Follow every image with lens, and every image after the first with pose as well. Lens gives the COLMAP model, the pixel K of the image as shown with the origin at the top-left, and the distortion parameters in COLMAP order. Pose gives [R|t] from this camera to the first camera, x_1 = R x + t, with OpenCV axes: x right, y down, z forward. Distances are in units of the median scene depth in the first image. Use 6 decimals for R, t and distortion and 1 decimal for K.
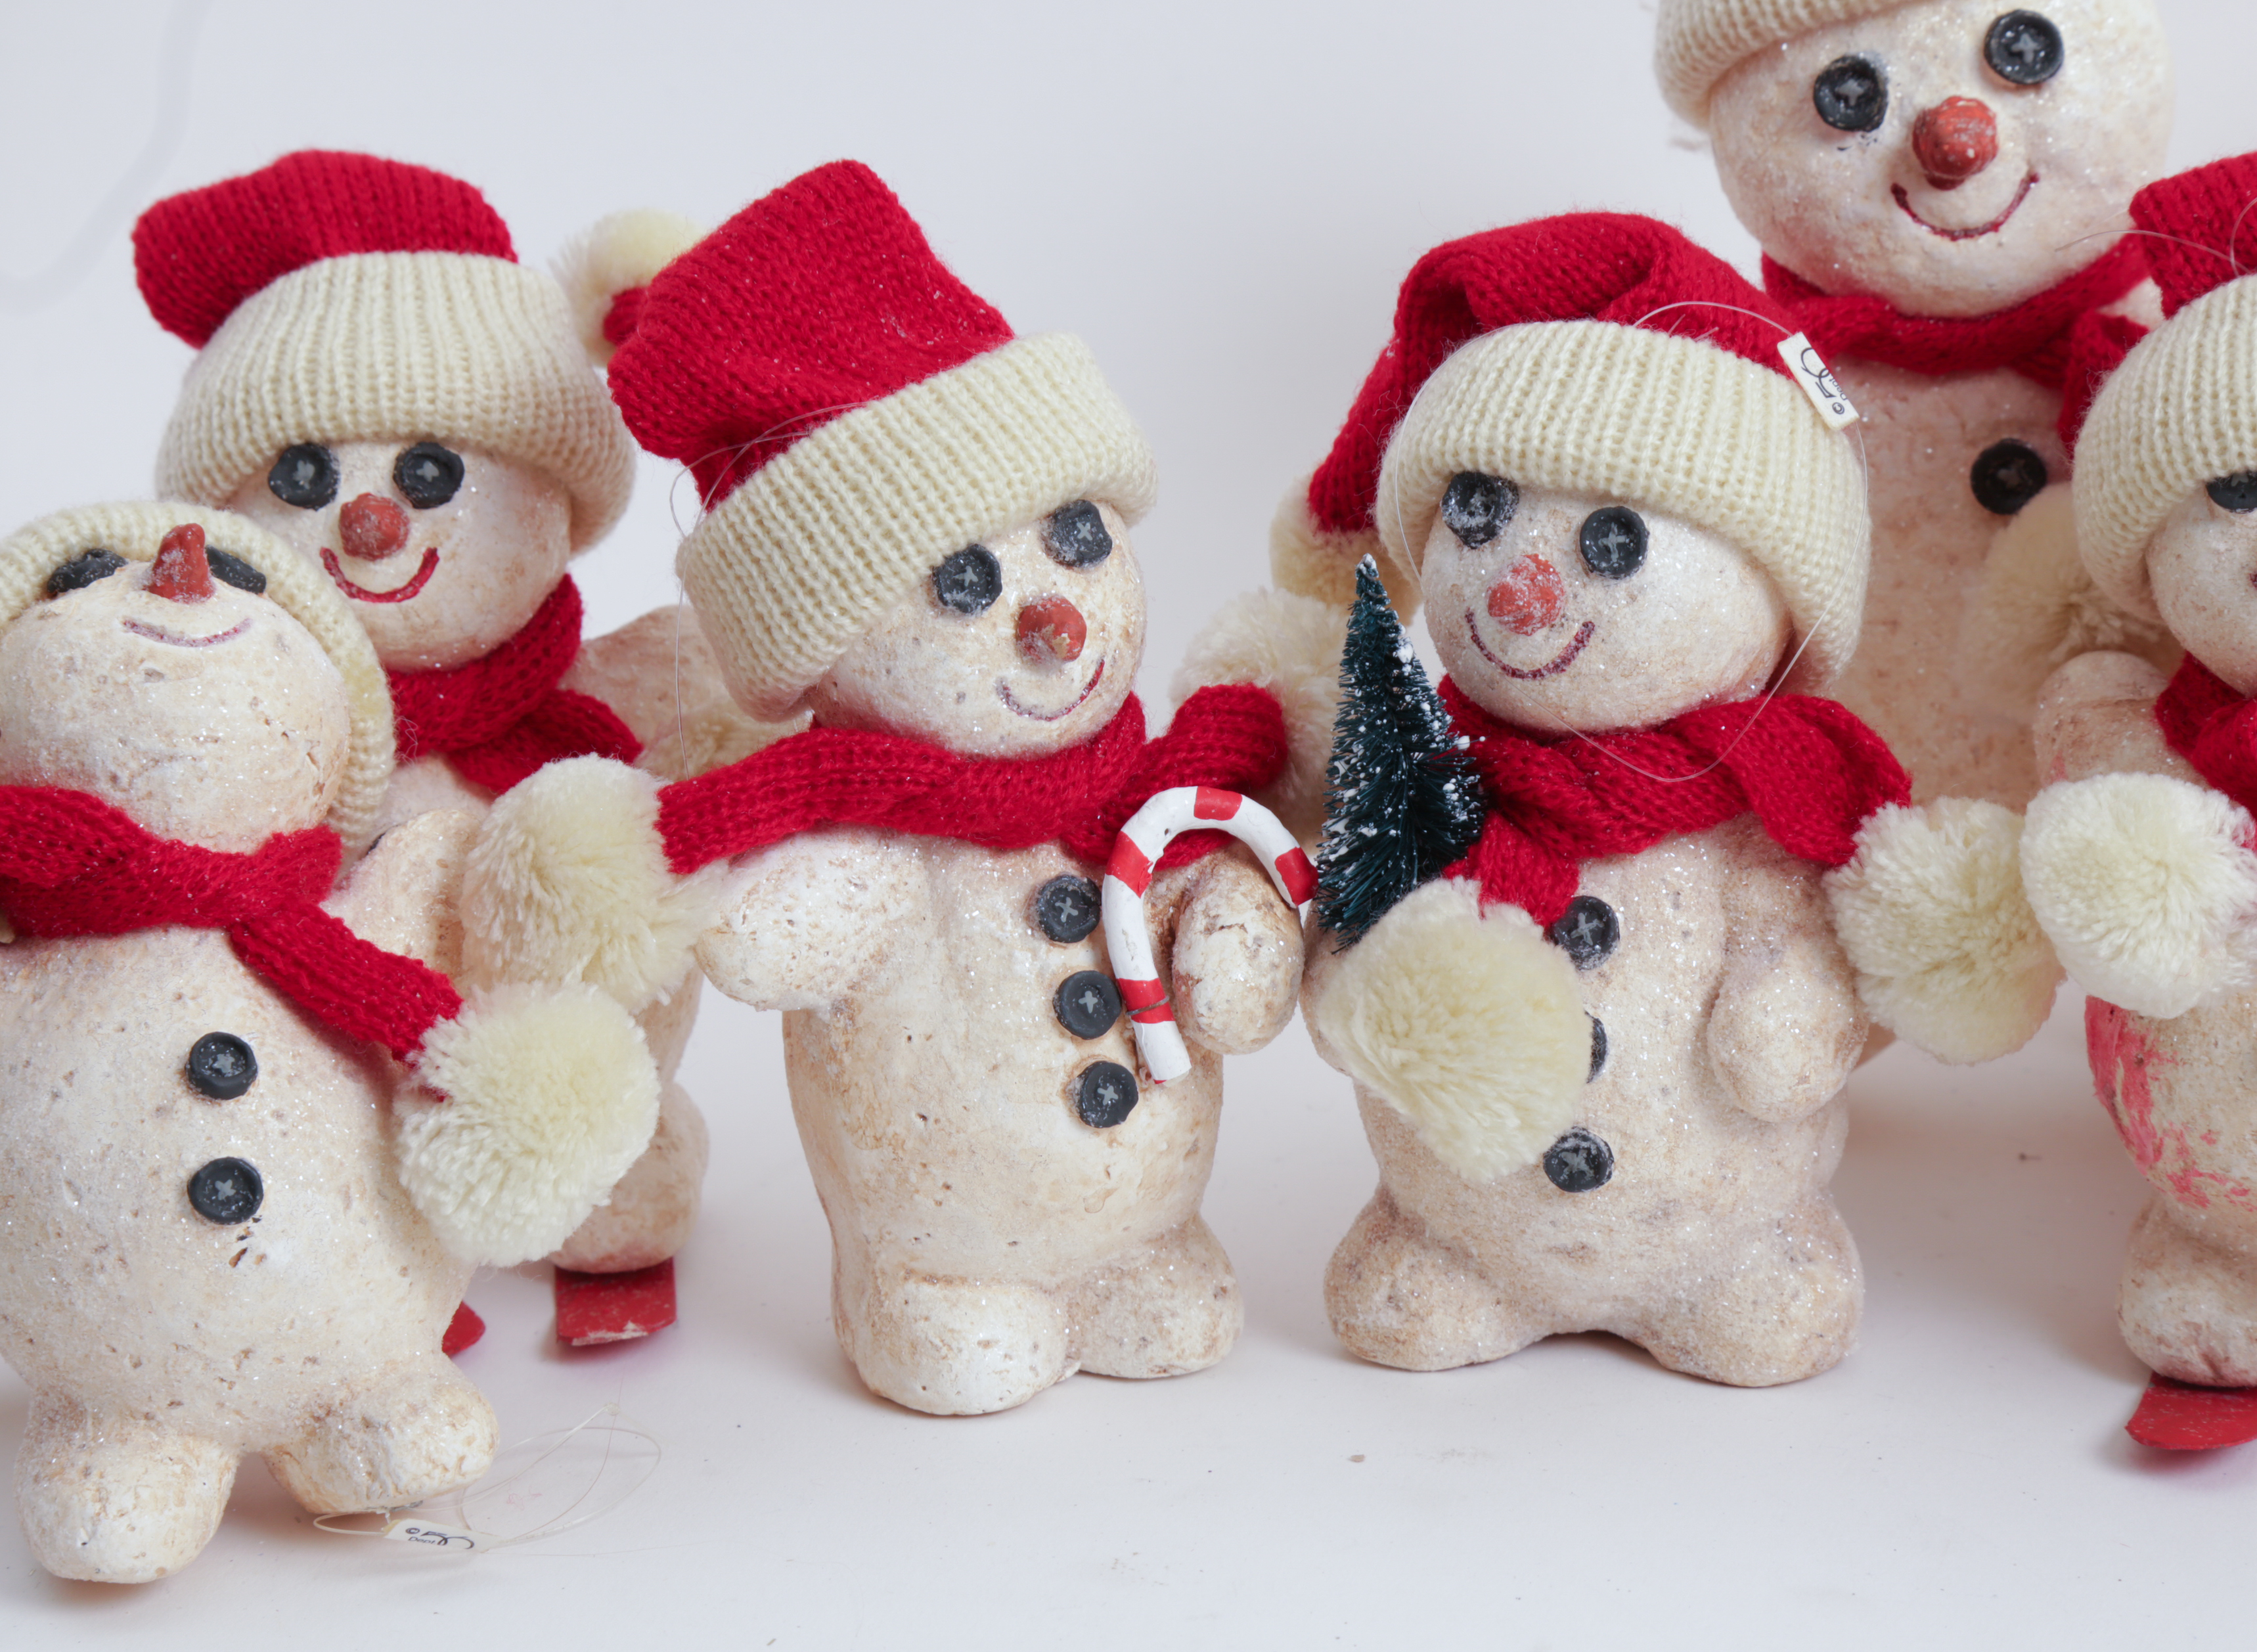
lens RADIAL K [[6728.6, 0, 965.4], [0, 6728.6, 771.3], [0, 0, 1]] dist [0.420043, 0.000000]
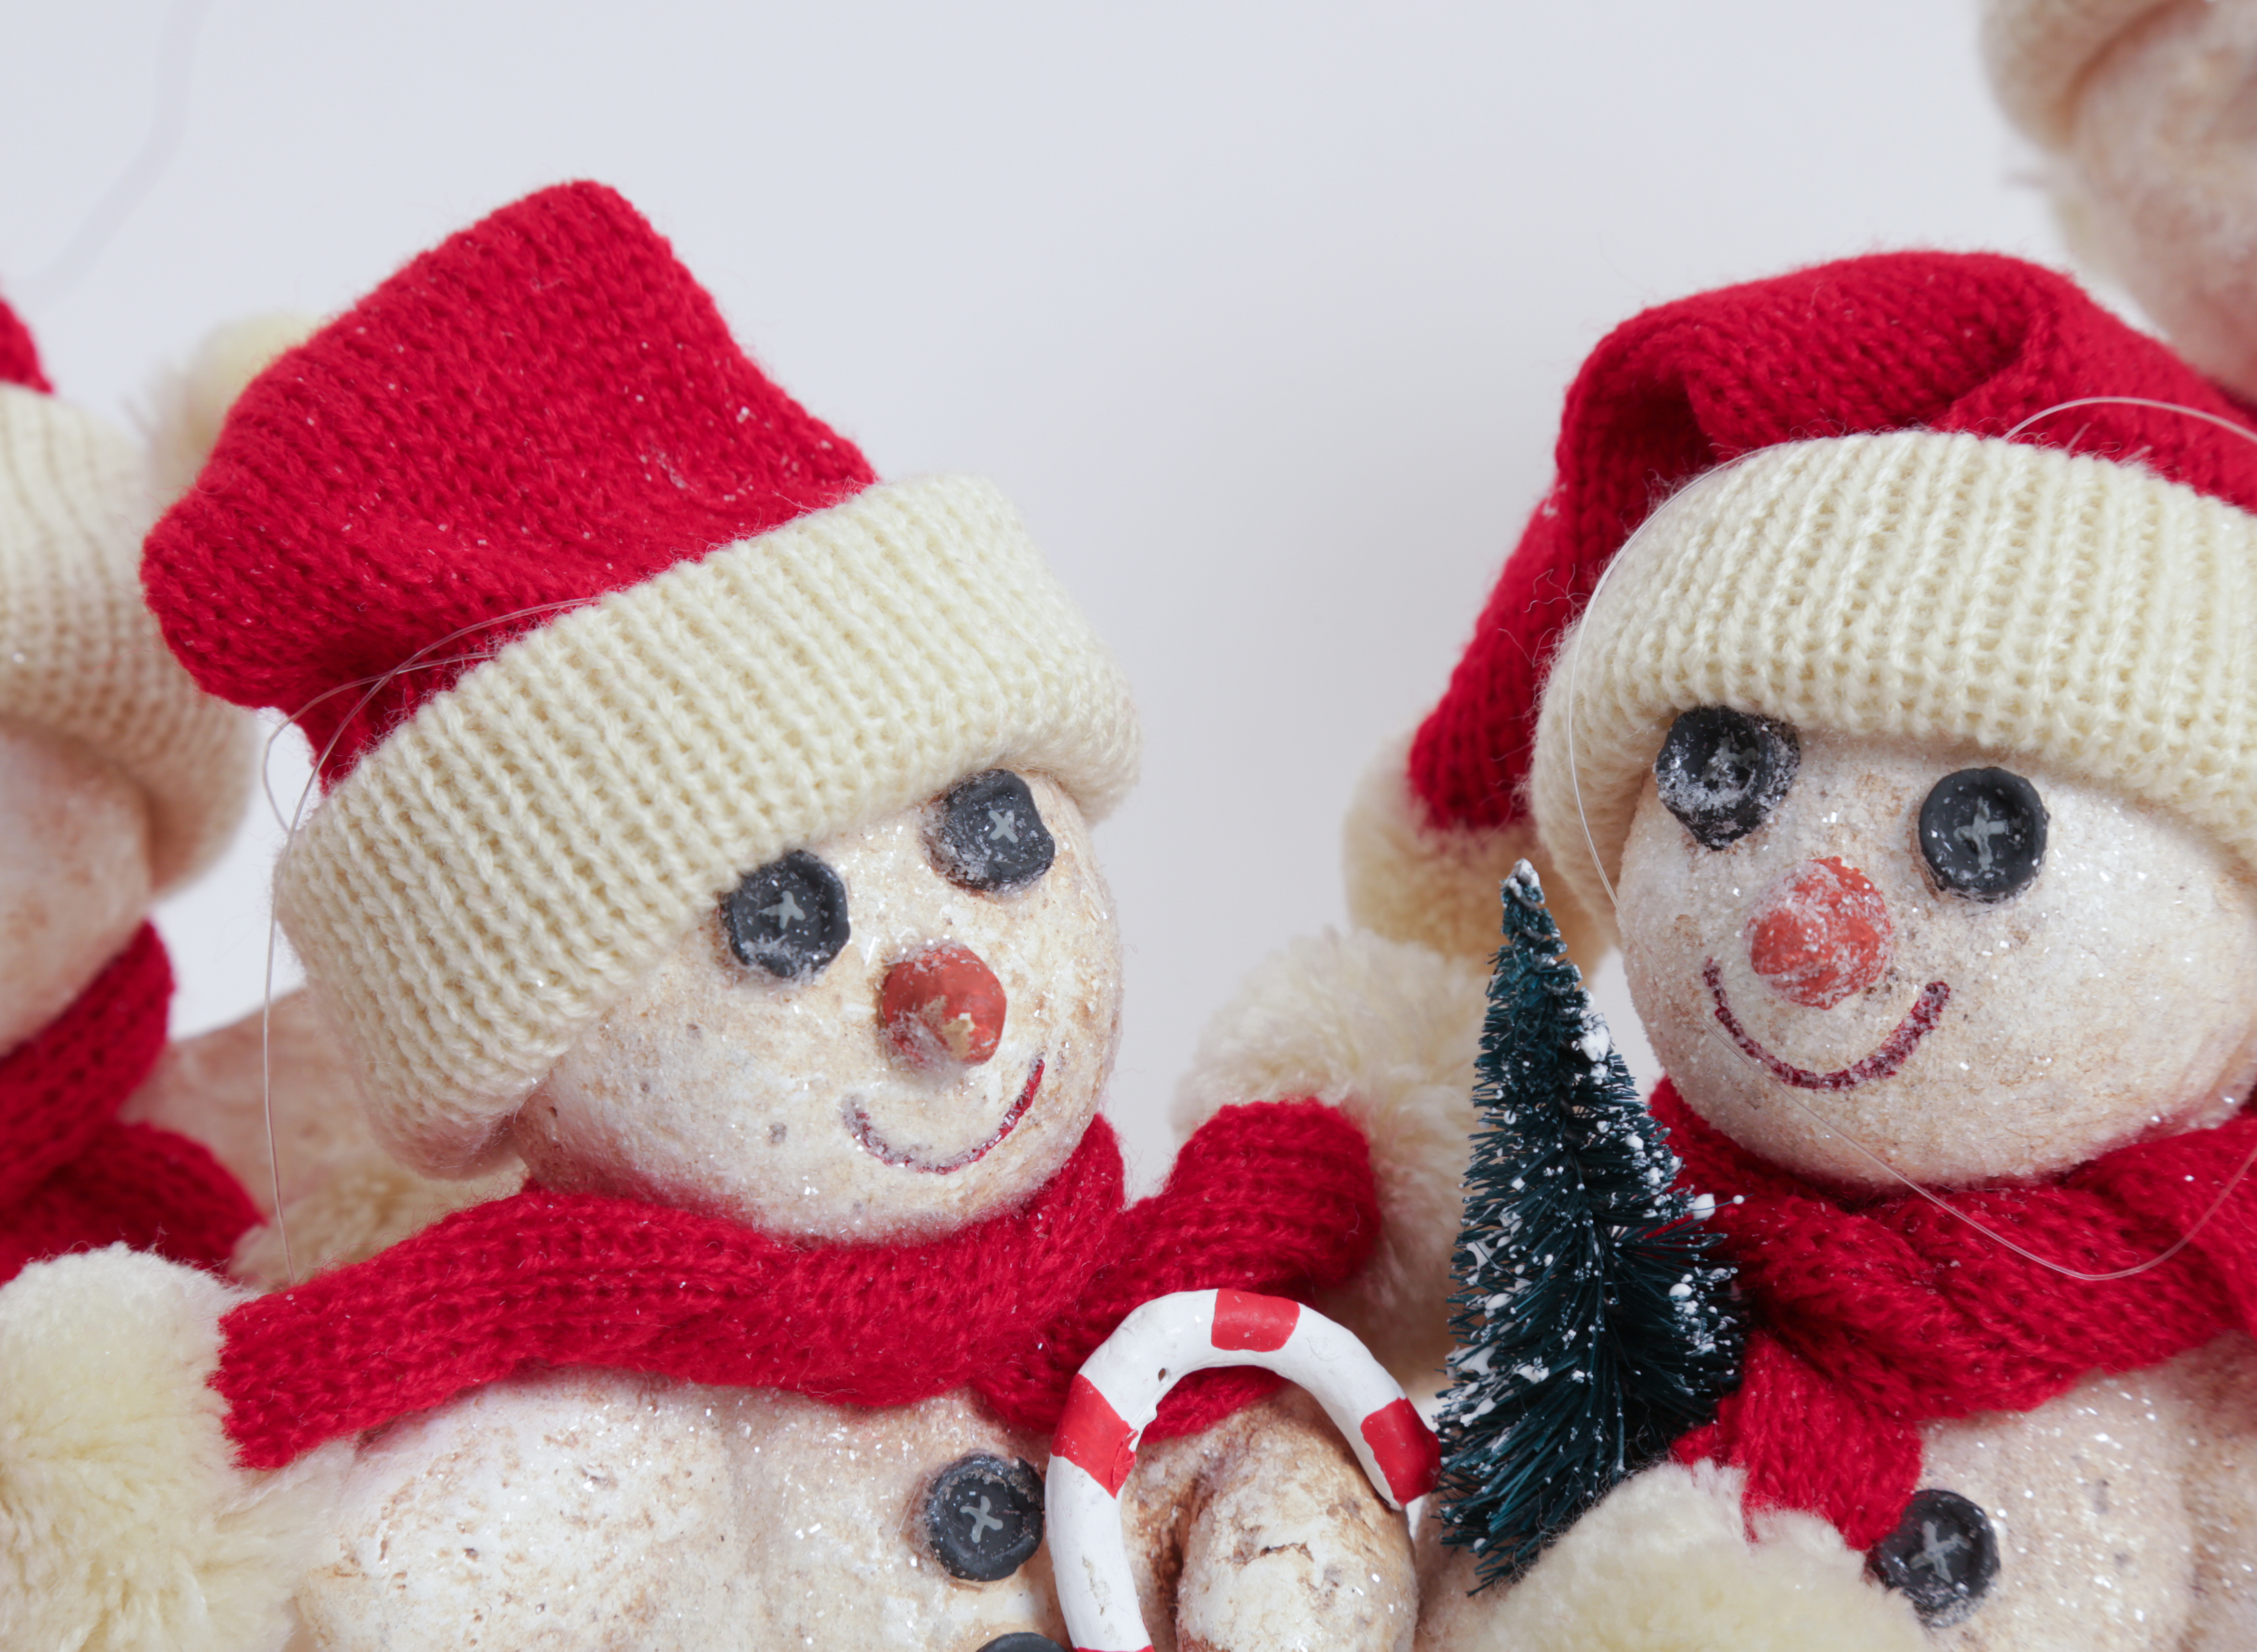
lens RADIAL K [[7094.0, 0, 936.6], [0, 7094.0, 711.8], [0, 0, 1]] dist [0.328832, 0.000000]
pose [[0.999847, -0.012675, -0.012015, 0.019383], [0.011889, 0.997921, -0.063341, -0.008412], [0.012793, 0.063188, 0.997920, 0.422547]]
